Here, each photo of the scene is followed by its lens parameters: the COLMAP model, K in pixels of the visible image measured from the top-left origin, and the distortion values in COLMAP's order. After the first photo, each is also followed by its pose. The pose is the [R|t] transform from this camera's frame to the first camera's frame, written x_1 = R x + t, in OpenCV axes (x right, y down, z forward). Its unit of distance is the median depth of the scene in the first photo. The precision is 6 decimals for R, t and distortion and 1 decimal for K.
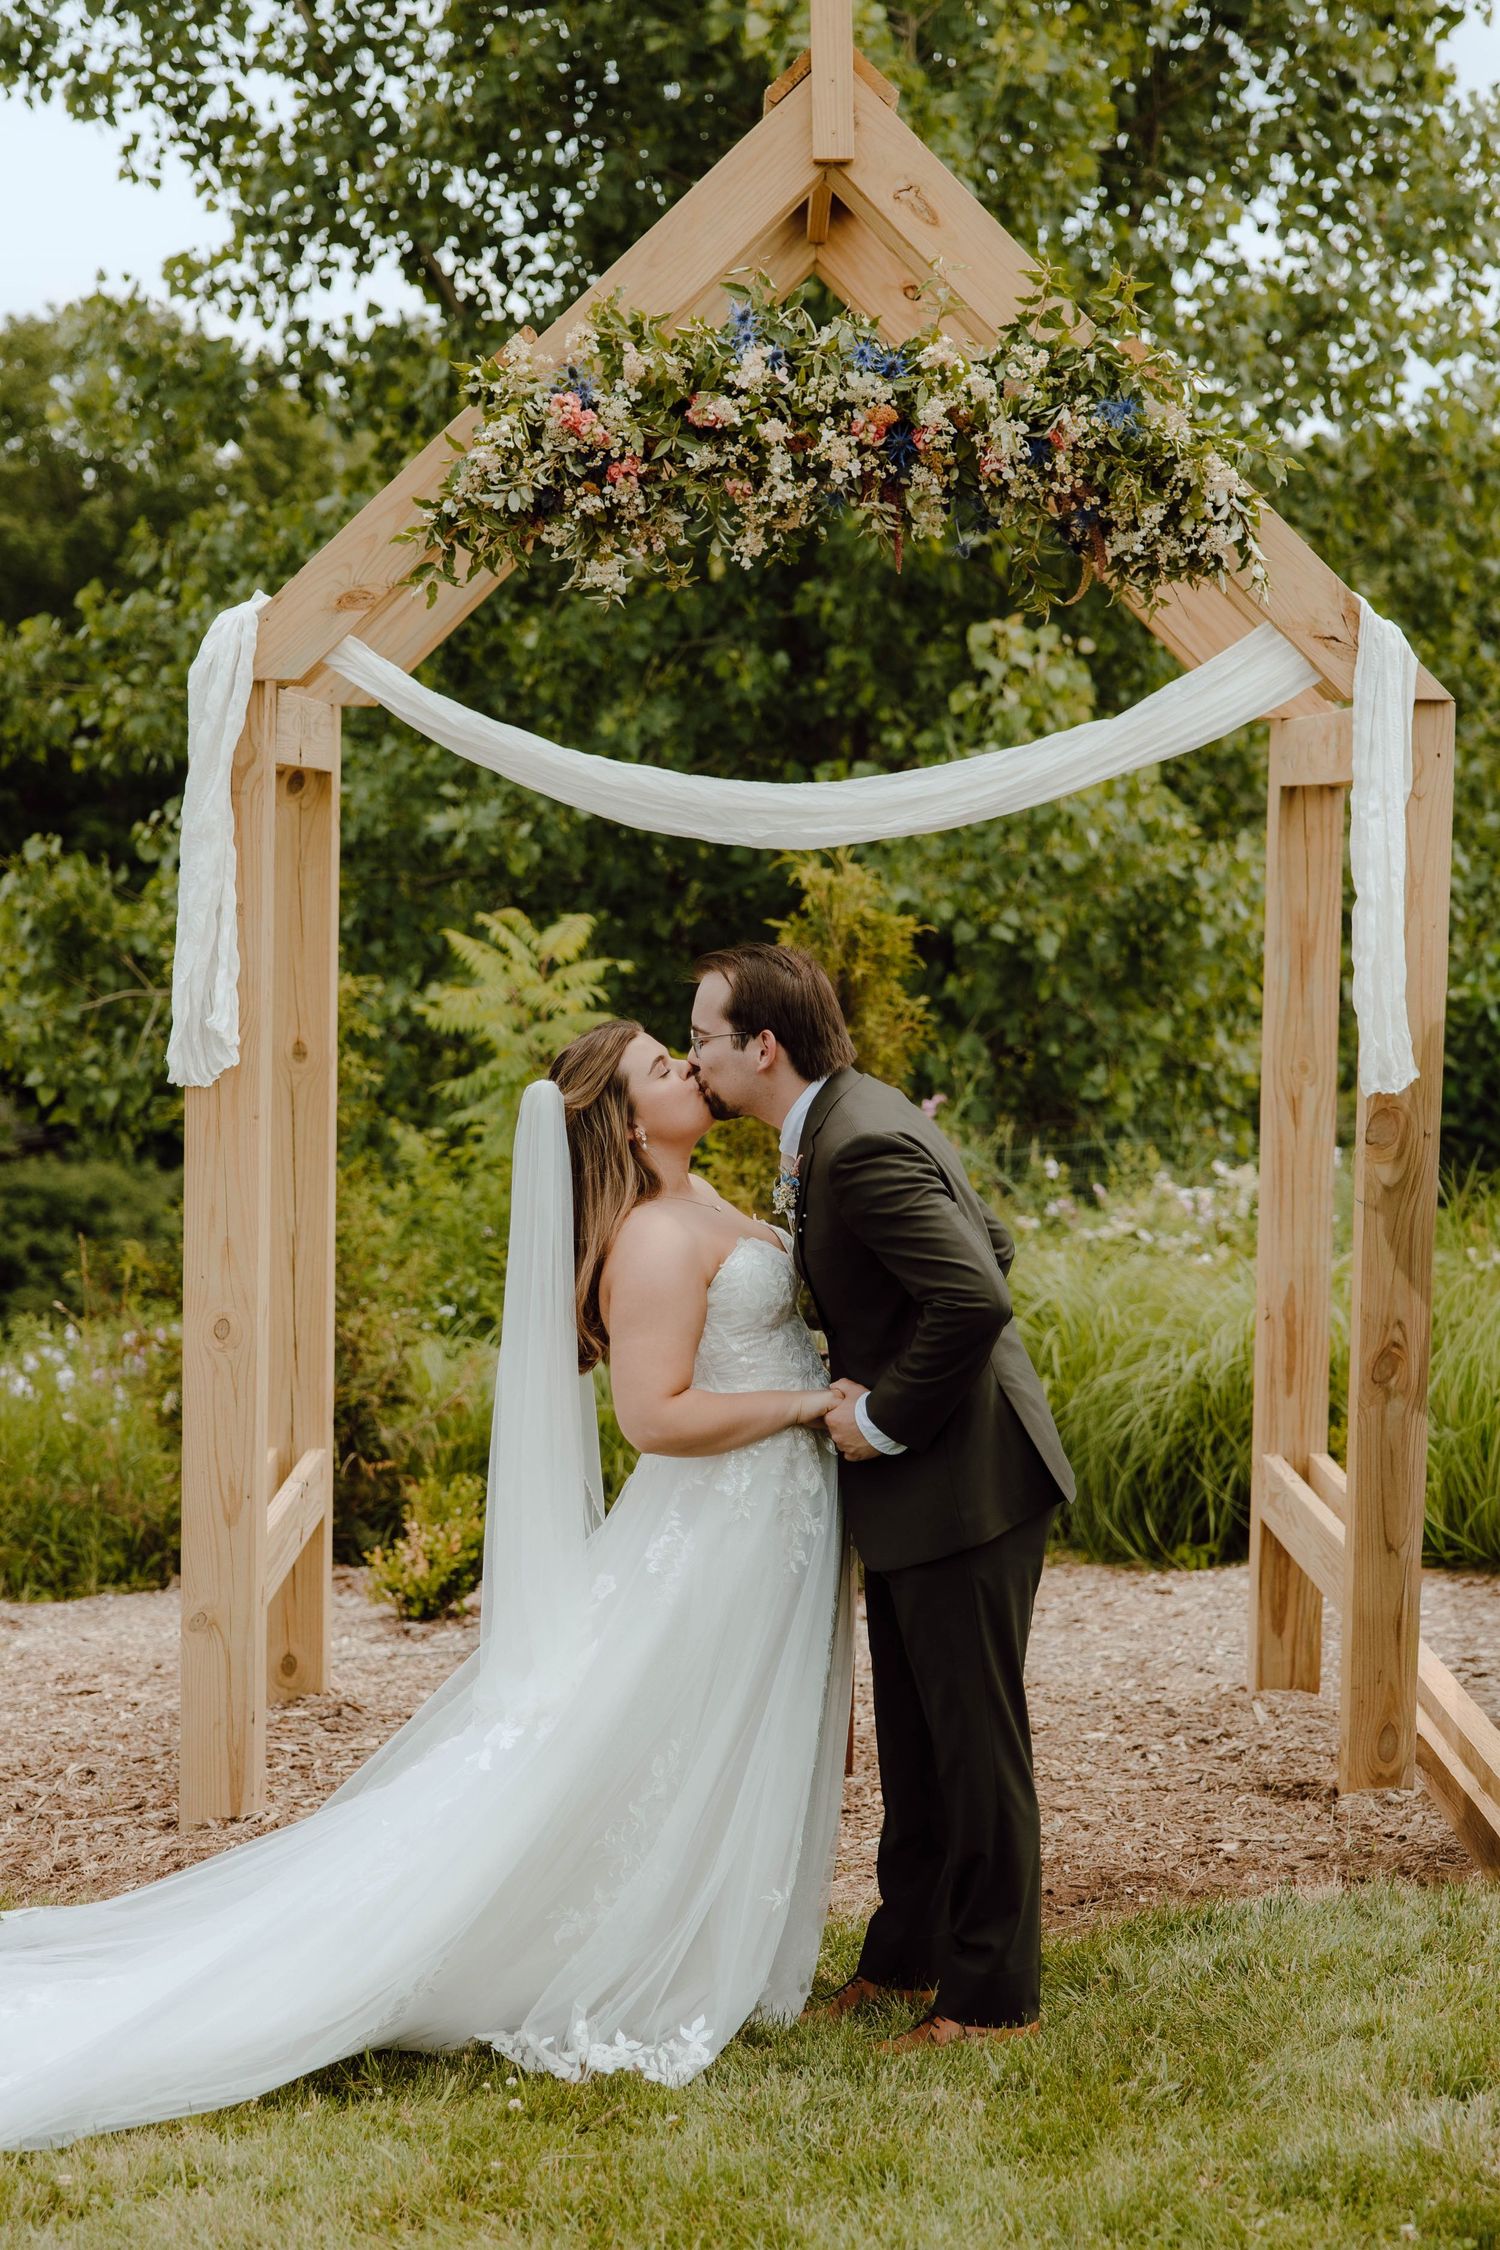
lens RADIAL K [[3855.2, 0, 750.0], [0, 3855.2, 1125.0], [0, 0, 1]] dist [0.010389, 0.032966]
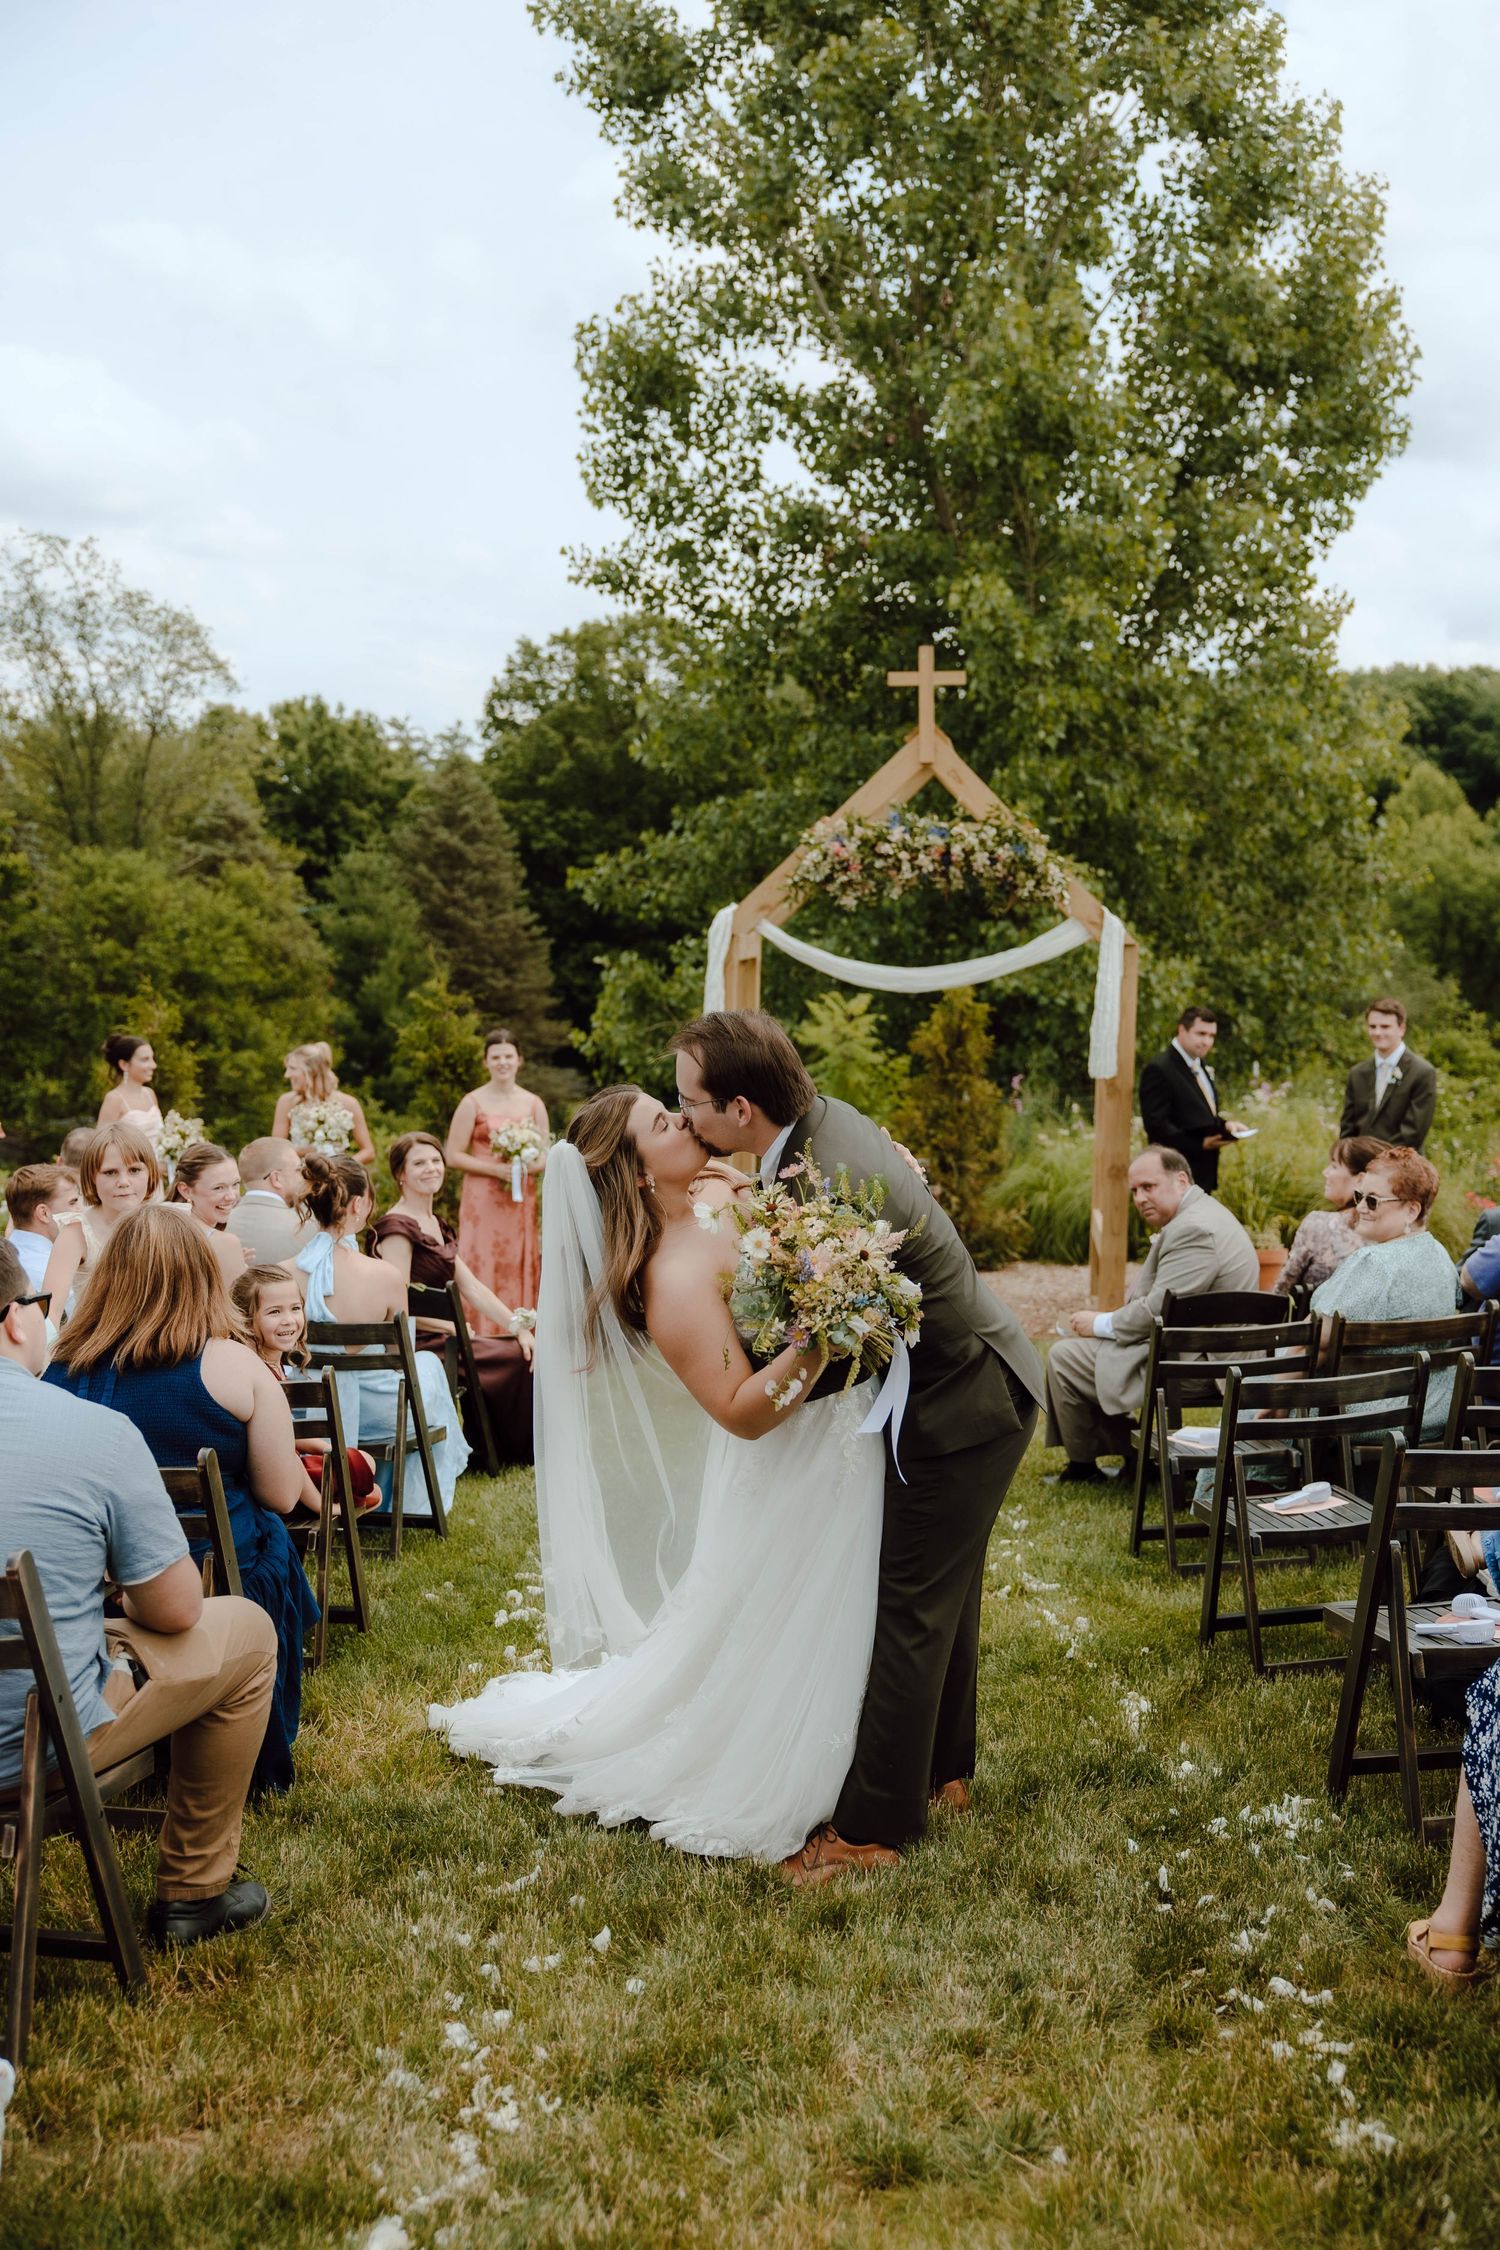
lens RADIAL K [[2498.6, 0, 641.8], [0, 2498.6, 1125.1], [0, 0, 1]] dist [0.092007, 0.018757]
pose [[0.987801, 0.020102, -0.154421, 0.109754], [-0.017938, 0.999721, 0.015398, 0.005094], [0.154687, -0.012440, 0.987885, -0.966096]]
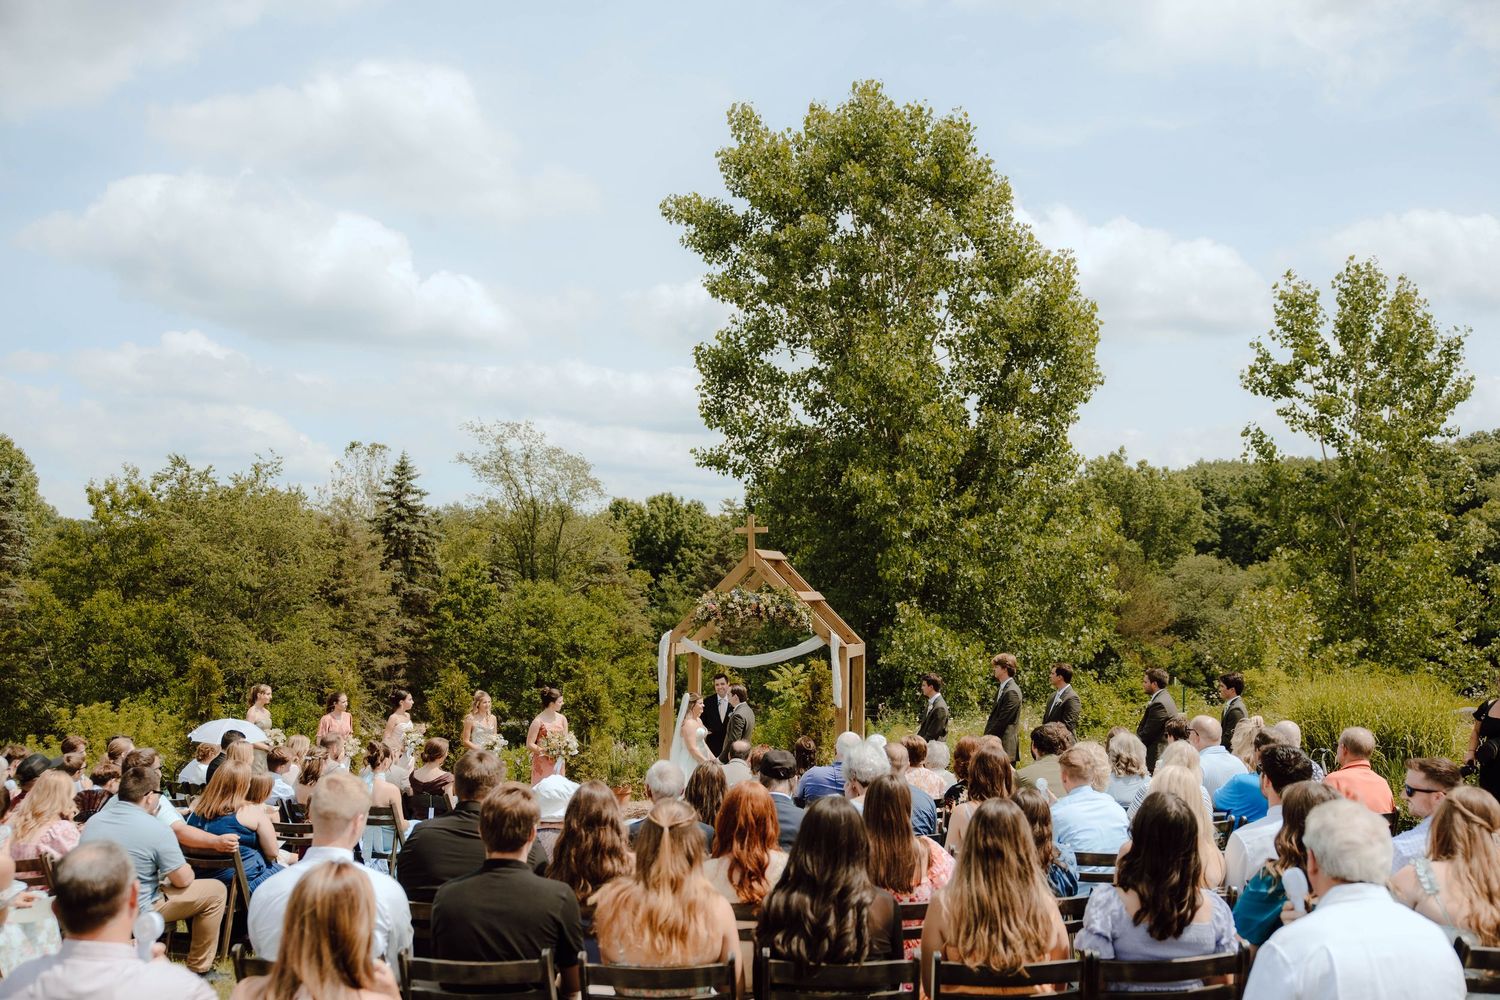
lens RADIAL K [[1431.8, 0, 750.7], [0, 1431.8, 541.9], [0, 0, 1]] dist [0.110620, 0.005300]
pose [[0.966281, -0.012305, -0.257195, 0.678734], [-0.015960, 0.994074, -0.107524, -0.022016], [0.256994, 0.108003, 0.960359, -1.455971]]
